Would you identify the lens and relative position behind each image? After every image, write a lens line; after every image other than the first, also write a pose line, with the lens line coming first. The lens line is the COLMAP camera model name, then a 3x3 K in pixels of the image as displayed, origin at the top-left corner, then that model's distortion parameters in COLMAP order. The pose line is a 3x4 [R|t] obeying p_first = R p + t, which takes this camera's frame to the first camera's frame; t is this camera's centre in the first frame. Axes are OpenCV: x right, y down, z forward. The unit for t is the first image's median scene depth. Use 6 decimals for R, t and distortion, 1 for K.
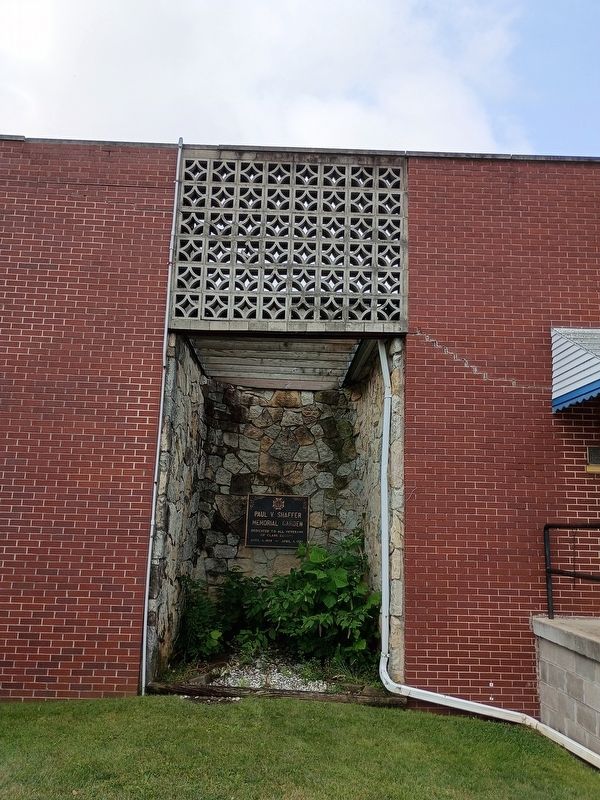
lens RADIAL K [[718.8, 0, 302.2], [0, 718.8, 398.1], [0, 0, 1]] dist [0.061588, -0.046113]
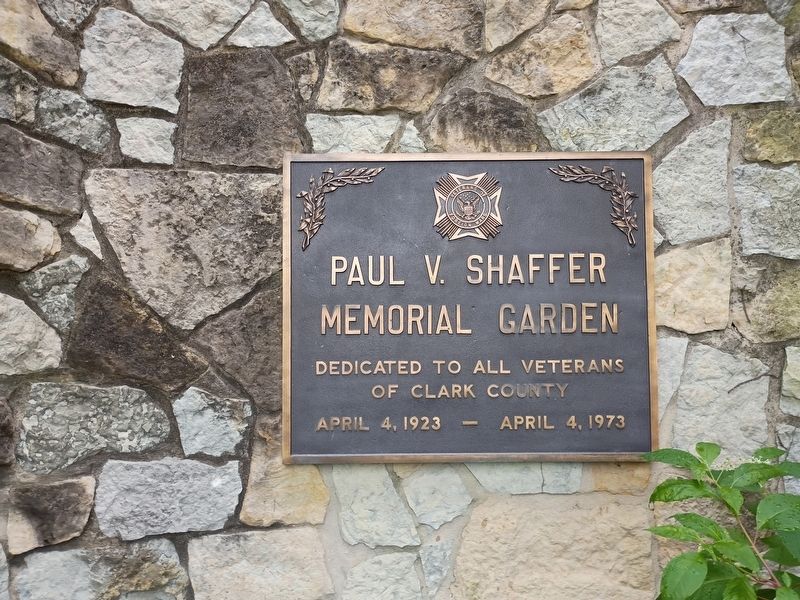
lens RADIAL K [[718.8, 0, 399.7], [0, 718.8, 300.0], [0, 0, 1]] dist [0.061588, -0.046113]
pose [[0.998509, -0.044377, -0.031789, -0.044632], [0.048379, 0.989138, 0.138801, 0.145087], [0.025284, -0.140132, 0.989810, 0.832208]]
